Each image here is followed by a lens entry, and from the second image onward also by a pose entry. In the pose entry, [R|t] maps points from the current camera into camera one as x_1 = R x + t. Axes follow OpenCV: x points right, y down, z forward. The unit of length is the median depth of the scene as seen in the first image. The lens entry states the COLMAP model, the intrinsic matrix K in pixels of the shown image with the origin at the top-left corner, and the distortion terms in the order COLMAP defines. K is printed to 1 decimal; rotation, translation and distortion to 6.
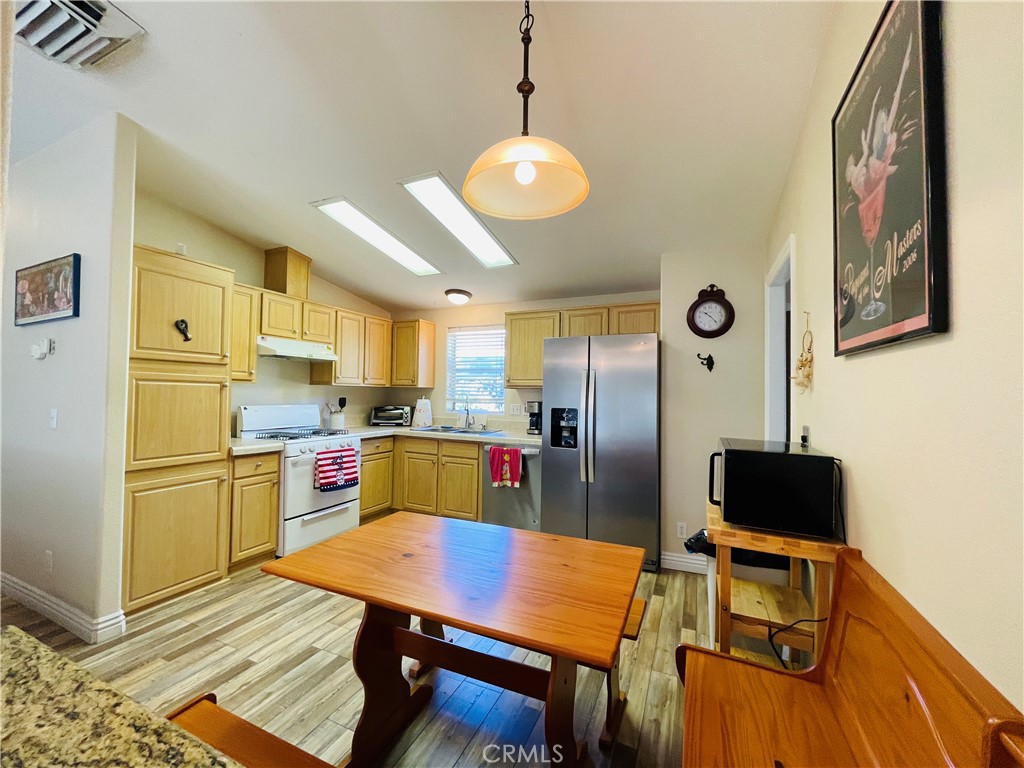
lens RADIAL K [[411.0, 0, 512.0], [0, 411.0, 384.0], [0, 0, 1]] dist [-0.000300, -0.000055]
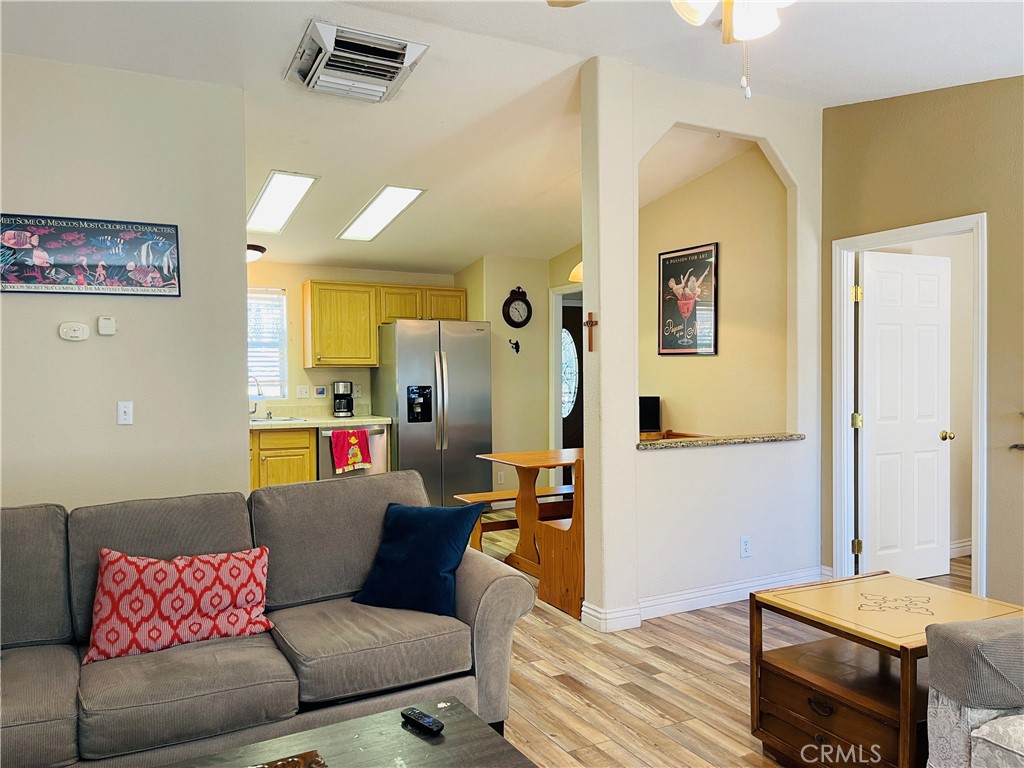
lens RADIAL K [[756.3, 0, 512.0], [0, 756.3, 384.0], [0, 0, 1]] dist [0.003574, 0.000568]
pose [[0.599737, -0.031027, 0.799595, -1.262864], [-0.007032, 0.999005, 0.044039, -0.034595], [-0.800166, -0.032034, 0.598922, -0.371582]]
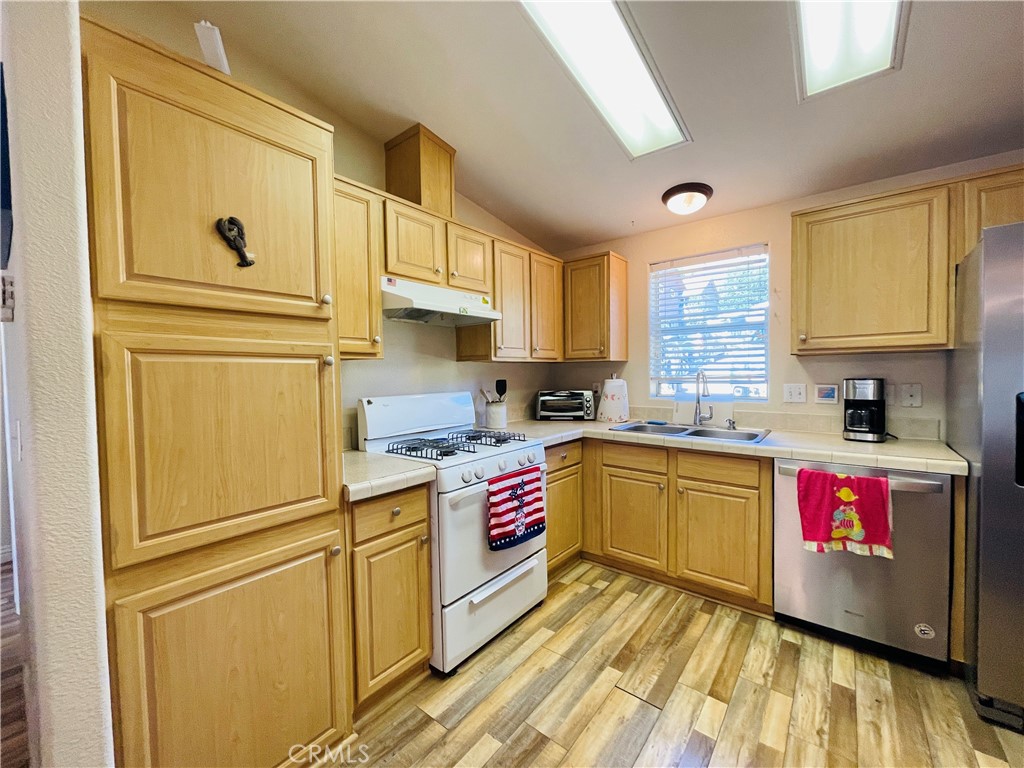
lens RADIAL K [[411.0, 0, 512.0], [0, 411.0, 384.0], [0, 0, 1]] dist [-0.000300, -0.000055]
pose [[0.967900, -0.021647, -0.250403, -0.286016], [0.035018, 0.998182, 0.049065, 0.010194], [0.248885, -0.056259, 0.966898, 0.456437]]
